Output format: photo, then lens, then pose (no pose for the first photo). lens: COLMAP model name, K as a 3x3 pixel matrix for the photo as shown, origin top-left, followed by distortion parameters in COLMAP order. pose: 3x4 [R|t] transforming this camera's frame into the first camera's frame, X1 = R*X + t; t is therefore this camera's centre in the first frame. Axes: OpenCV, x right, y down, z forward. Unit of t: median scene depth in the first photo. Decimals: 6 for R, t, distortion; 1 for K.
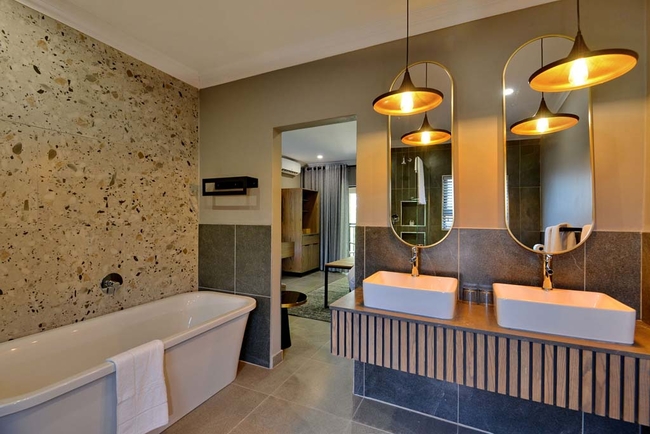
lens RADIAL K [[294.3, 0, 323.9], [0, 294.3, 214.9], [0, 0, 1]] dist [-0.000908, -0.014858]
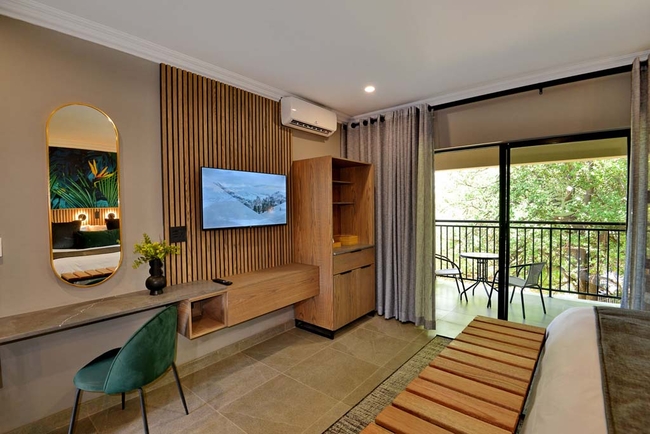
lens RADIAL K [[294.3, 0, 323.9], [0, 294.3, 214.9], [0, 0, 1]] dist [-0.000908, -0.014858]
pose [[0.965431, -0.016358, -0.260147, 0.034327], [0.023315, 0.999448, 0.023679, -0.004859], [0.259616, -0.028926, 0.965279, 0.477865]]
